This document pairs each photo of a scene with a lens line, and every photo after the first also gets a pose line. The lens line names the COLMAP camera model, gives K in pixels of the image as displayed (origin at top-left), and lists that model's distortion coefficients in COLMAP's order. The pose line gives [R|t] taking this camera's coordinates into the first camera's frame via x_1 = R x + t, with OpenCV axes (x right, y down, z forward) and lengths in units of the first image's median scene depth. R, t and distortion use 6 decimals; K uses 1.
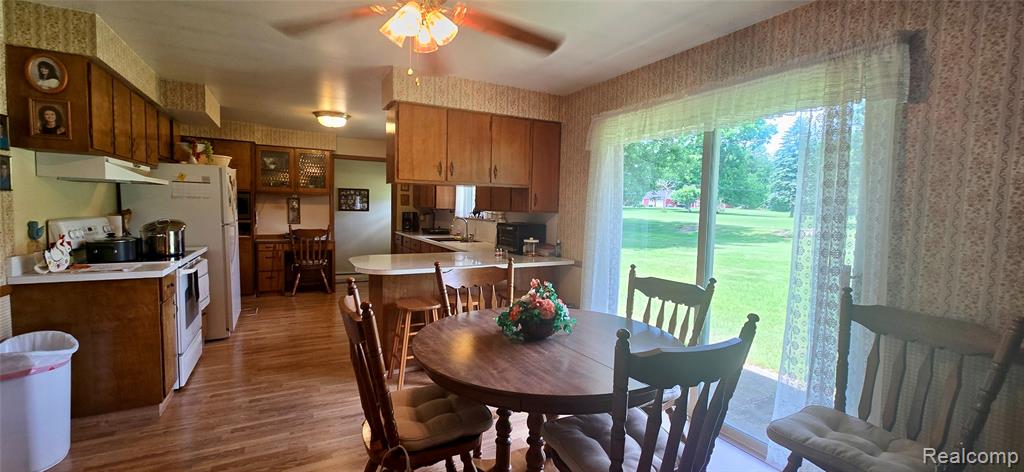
lens RADIAL K [[418.3, 0, 512.0], [0, 418.3, 236.0], [0, 0, 1]] dist [0.001241, 0.000047]
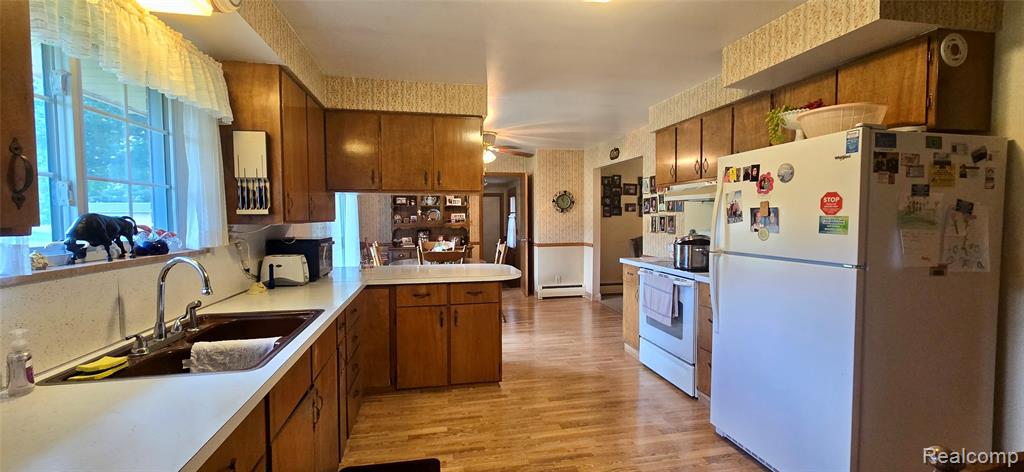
lens RADIAL K [[418.3, 0, 512.0], [0, 418.3, 236.0], [0, 0, 1]] dist [0.001241, 0.000047]
pose [[-0.955495, -0.029017, 0.293577, -0.801350], [0.005914, 0.993067, 0.117403, -0.180394], [-0.294948, 0.113914, -0.948699, 2.356916]]
